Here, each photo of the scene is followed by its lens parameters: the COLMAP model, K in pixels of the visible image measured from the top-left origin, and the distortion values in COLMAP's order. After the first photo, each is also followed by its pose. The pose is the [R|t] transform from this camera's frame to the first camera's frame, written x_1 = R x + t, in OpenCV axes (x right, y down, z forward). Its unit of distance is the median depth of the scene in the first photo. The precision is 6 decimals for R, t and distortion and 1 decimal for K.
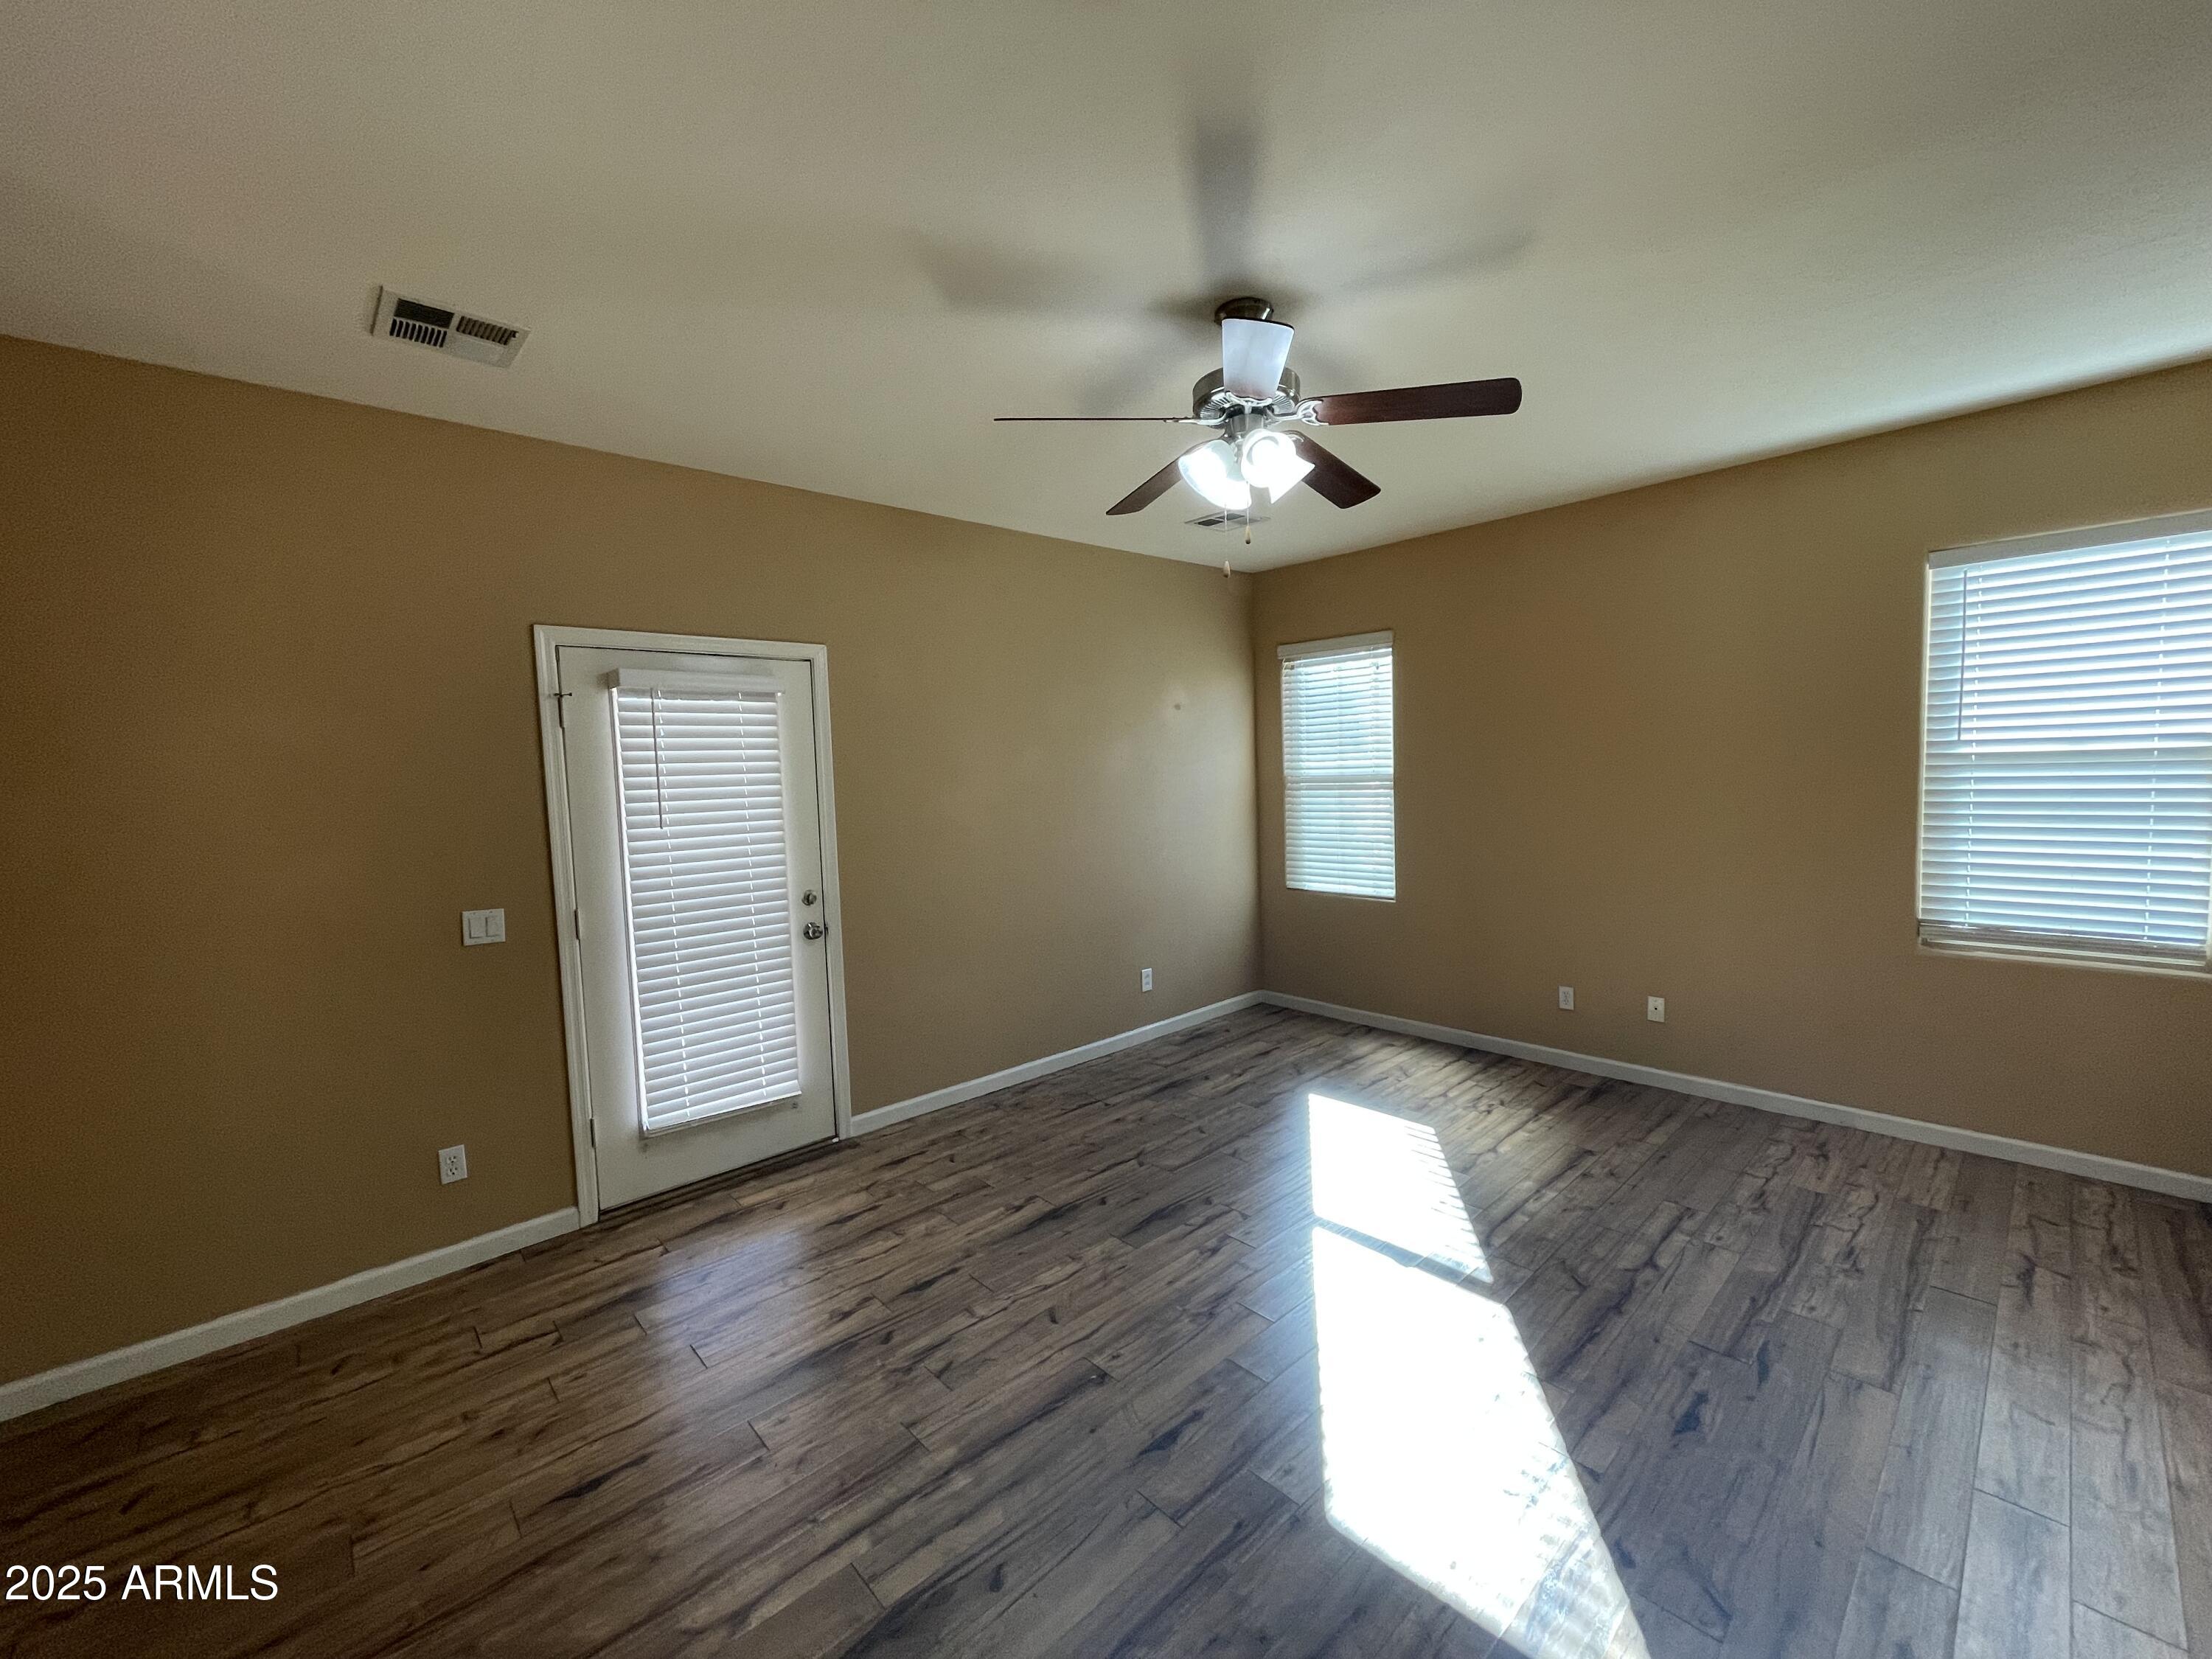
lens RADIAL K [[891.9, 0, 1106.0], [0, 891.9, 829.5], [0, 0, 1]] dist [0.001906, 0.000218]
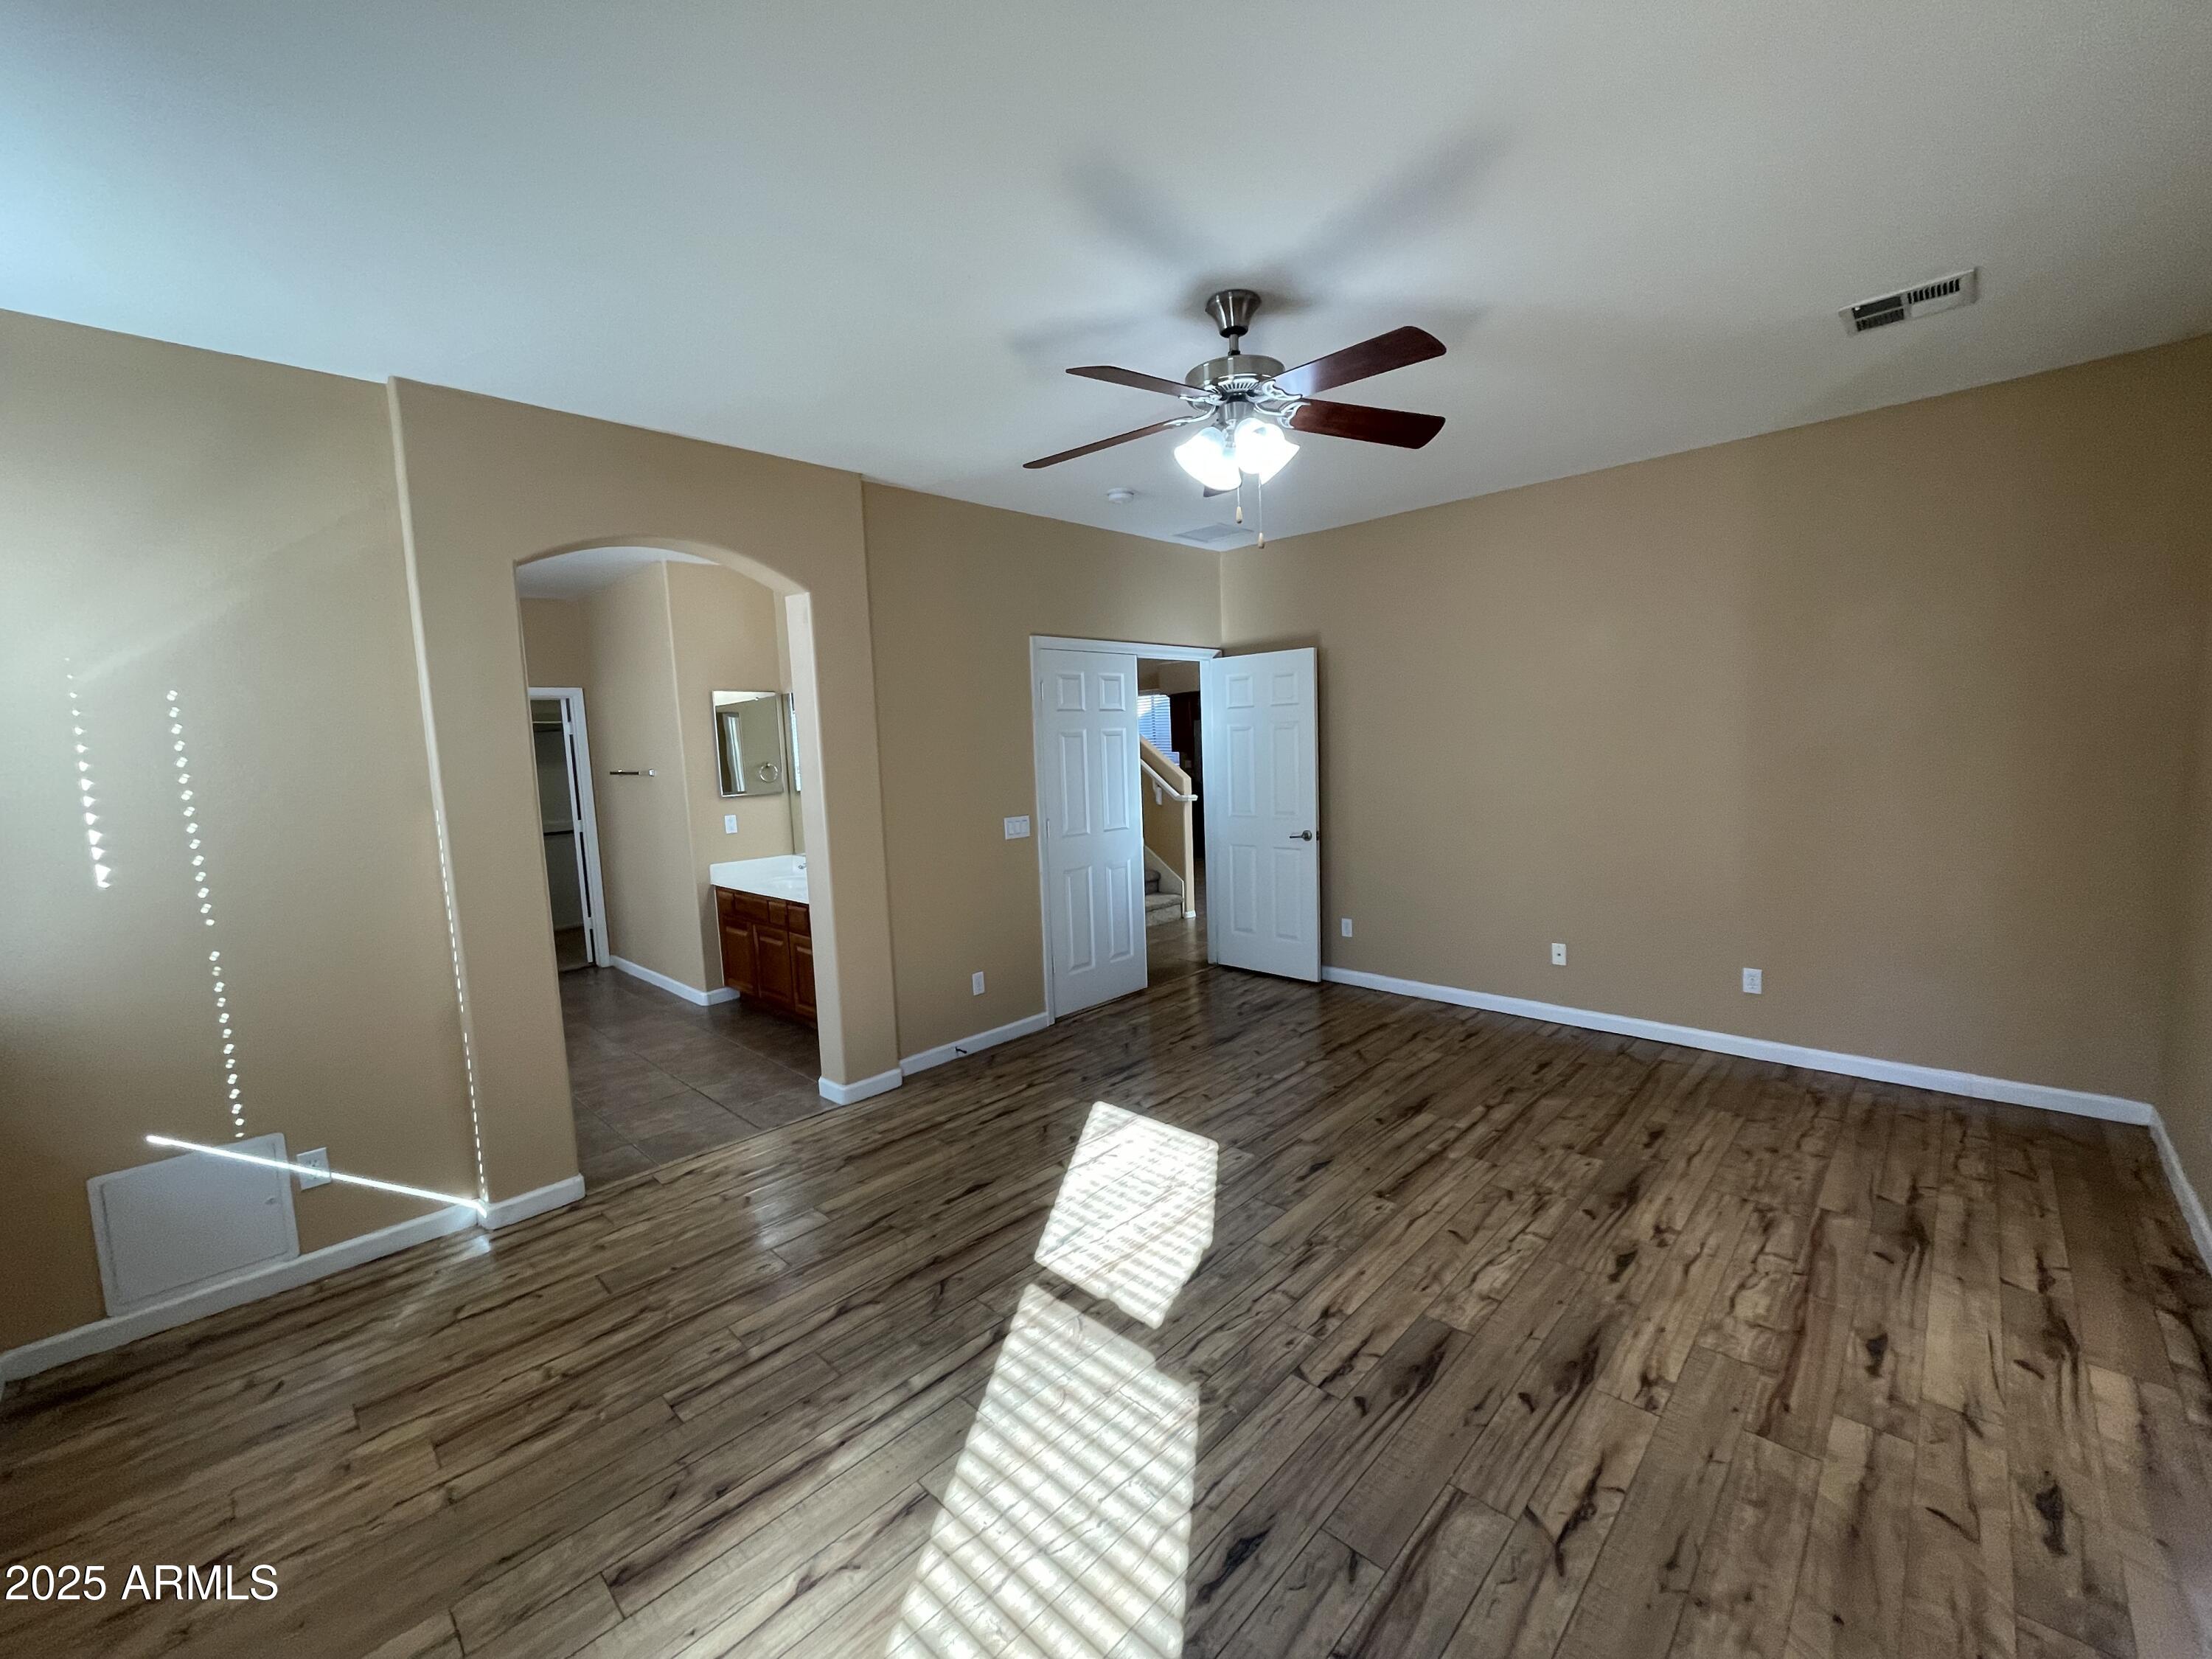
lens RADIAL K [[891.9, 0, 1106.0], [0, 891.9, 829.5], [0, 0, 1]] dist [0.001906, 0.000218]
pose [[-0.995898, 0.078549, -0.044905, 0.350955], [0.070012, 0.983388, 0.167468, -0.131408], [0.057314, 0.163638, -0.984854, 1.857595]]
